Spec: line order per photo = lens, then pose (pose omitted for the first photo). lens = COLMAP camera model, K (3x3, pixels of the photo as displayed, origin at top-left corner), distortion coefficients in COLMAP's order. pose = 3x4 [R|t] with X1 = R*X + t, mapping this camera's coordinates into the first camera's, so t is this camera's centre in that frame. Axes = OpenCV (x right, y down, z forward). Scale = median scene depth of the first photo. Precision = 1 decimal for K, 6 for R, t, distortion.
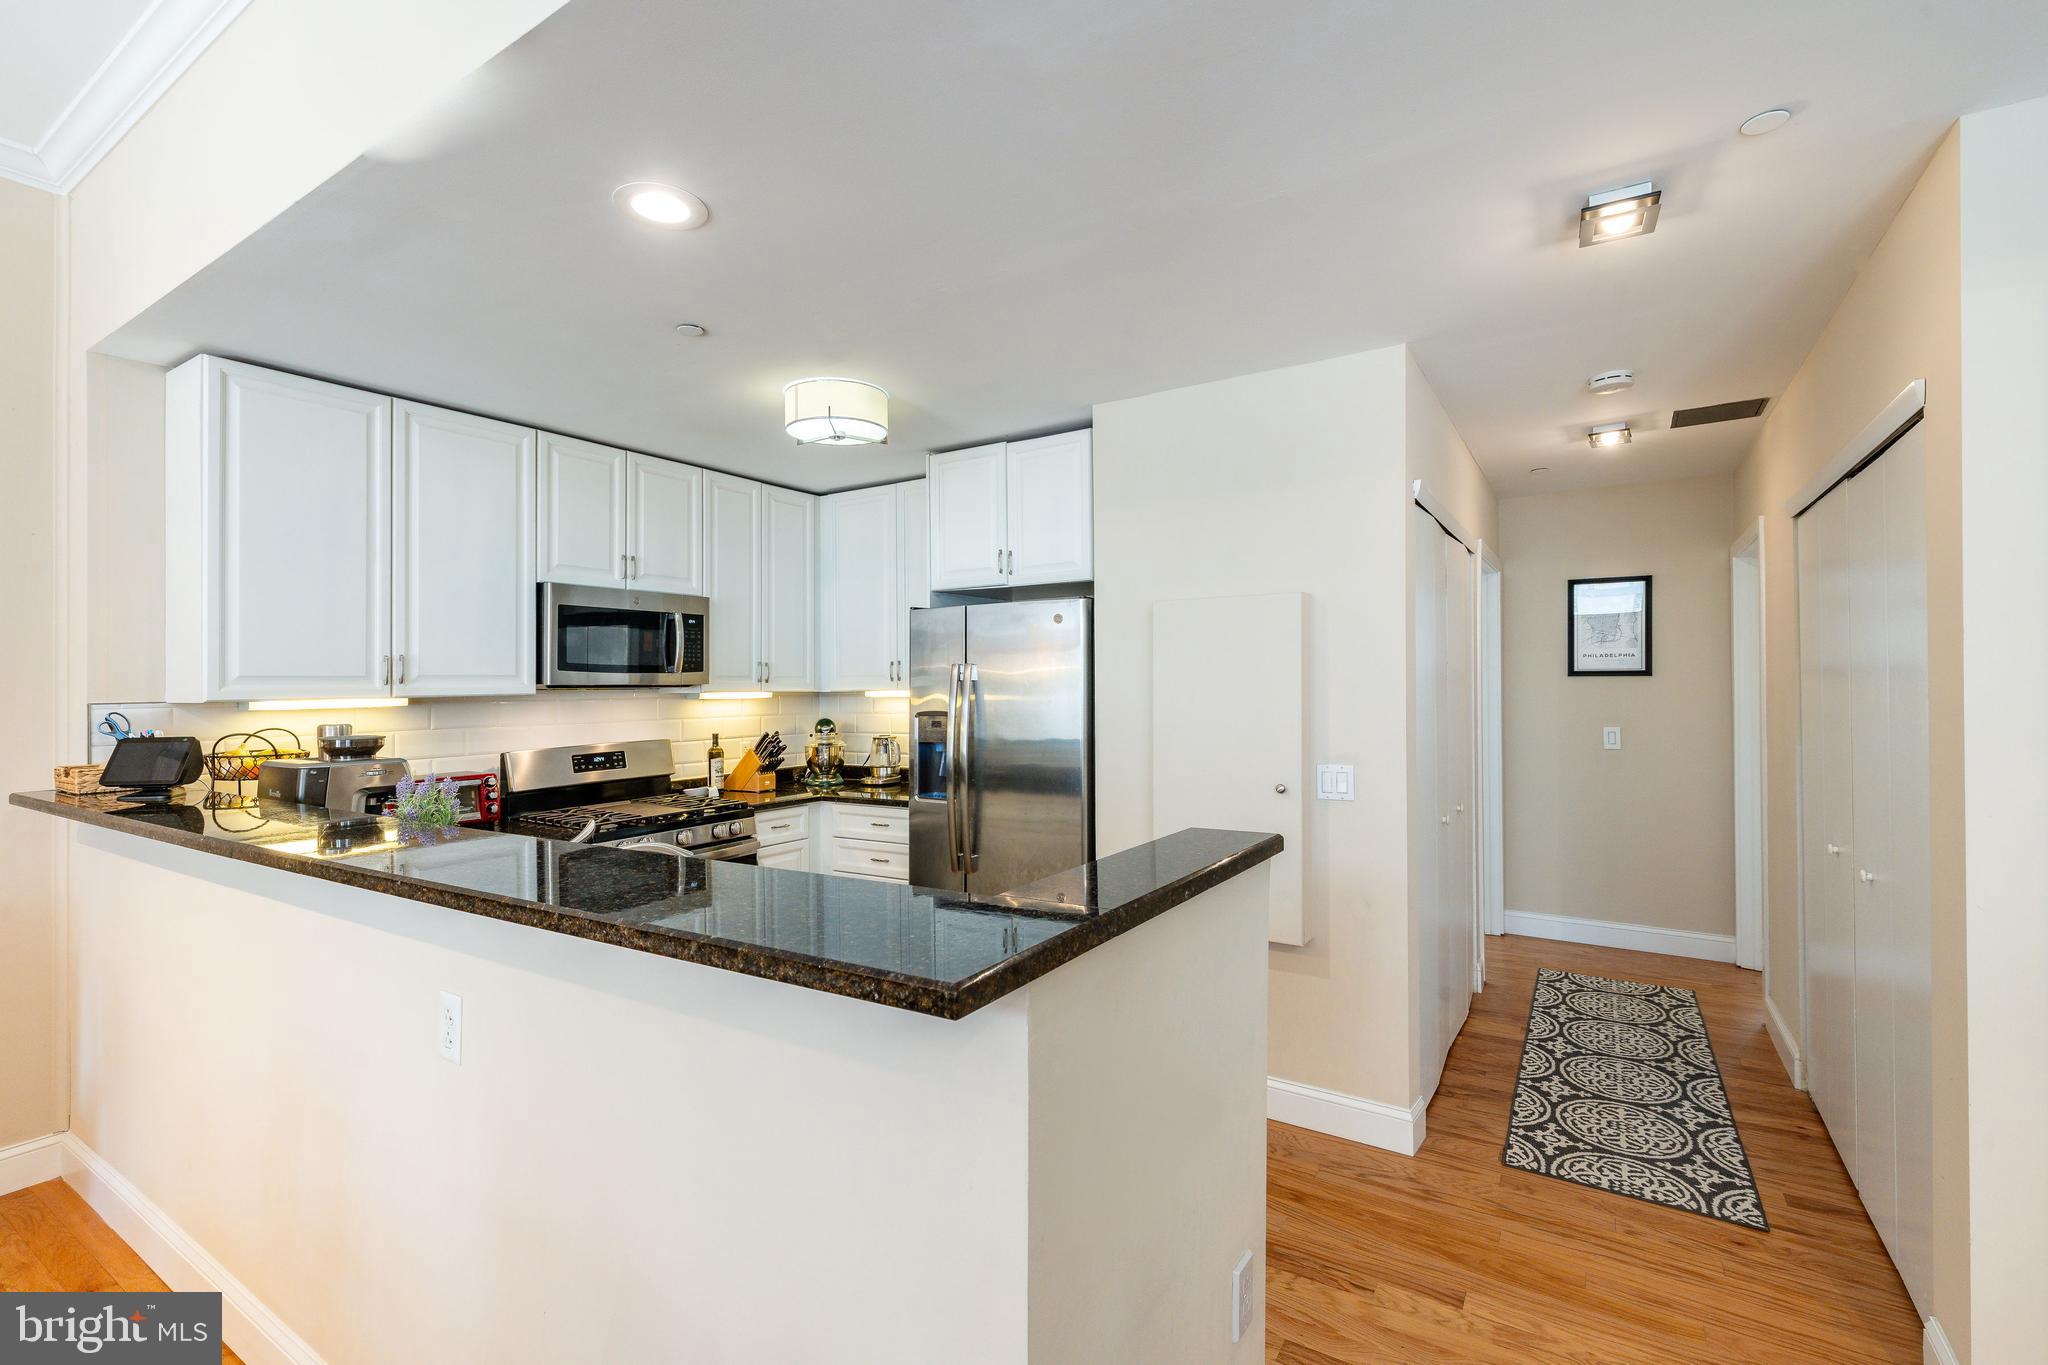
lens RADIAL K [[926.9, 0, 1011.5], [0, 926.9, 693.7], [0, 0, 1]] dist [0.005857, -0.001731]
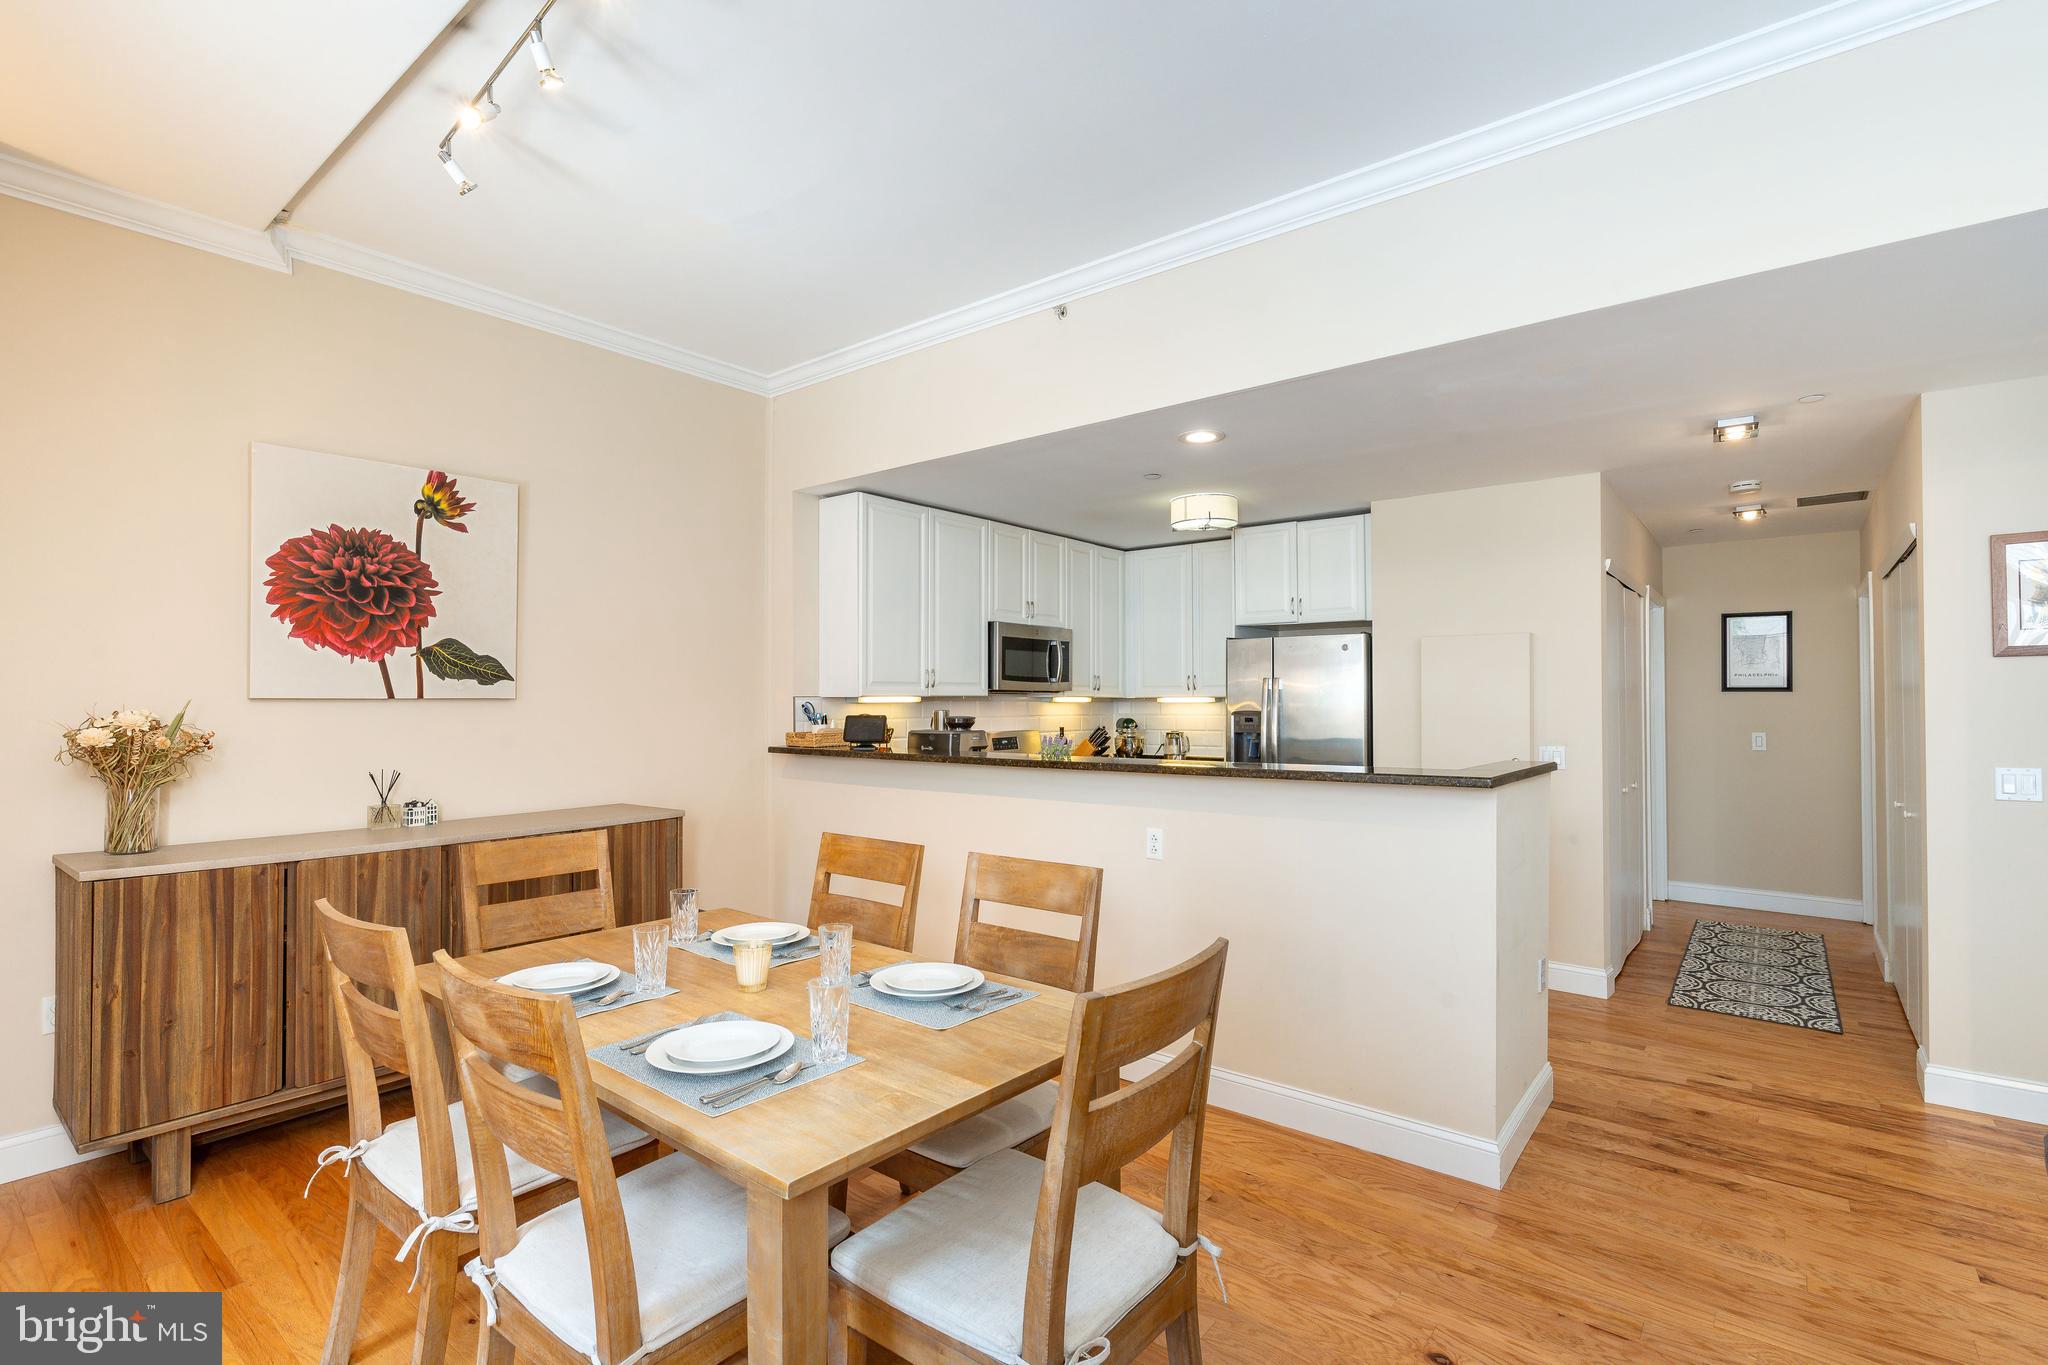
lens RADIAL K [[940.3, 0, 1037.7], [0, 940.3, 689.1], [0, 0, 1]] dist [-0.007893, 0.001774]
pose [[0.994759, 0.008841, -0.101863, -0.252224], [-0.010957, 0.999735, -0.020235, 0.018285], [0.101657, 0.021245, 0.994593, -0.467257]]
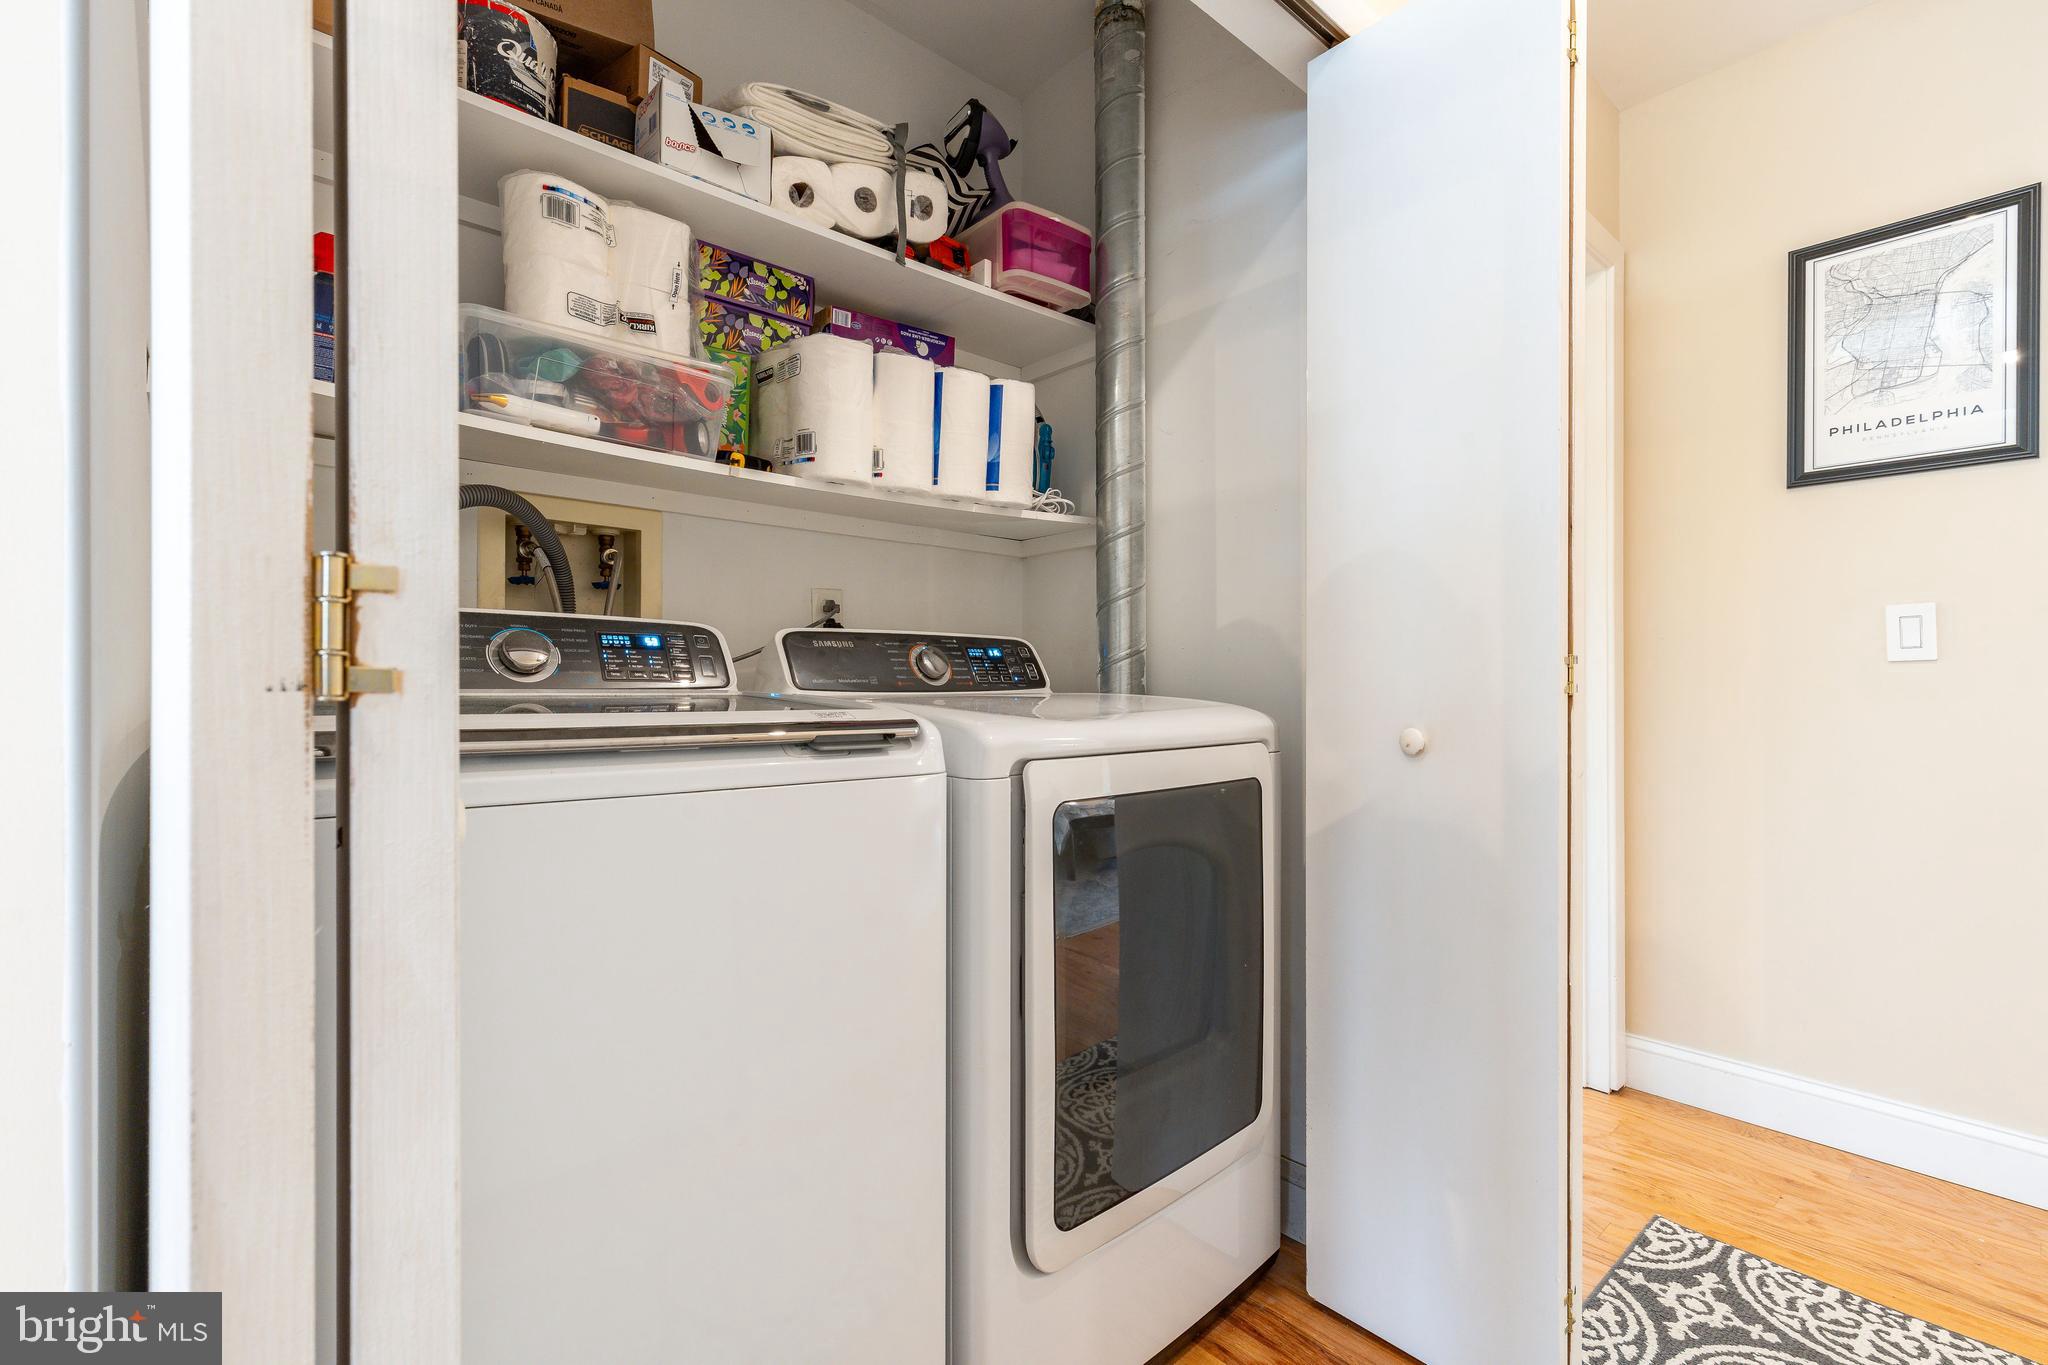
lens RADIAL K [[926.9, 0, 1013.1], [0, 926.9, 687.8], [0, 0, 1]] dist [0.005857, -0.001731]
pose [[0.961131, 0.007314, -0.275994, 0.535180], [-0.008475, 0.999960, -0.003015, 0.102980], [0.275961, 0.005236, 0.961155, 0.711364]]
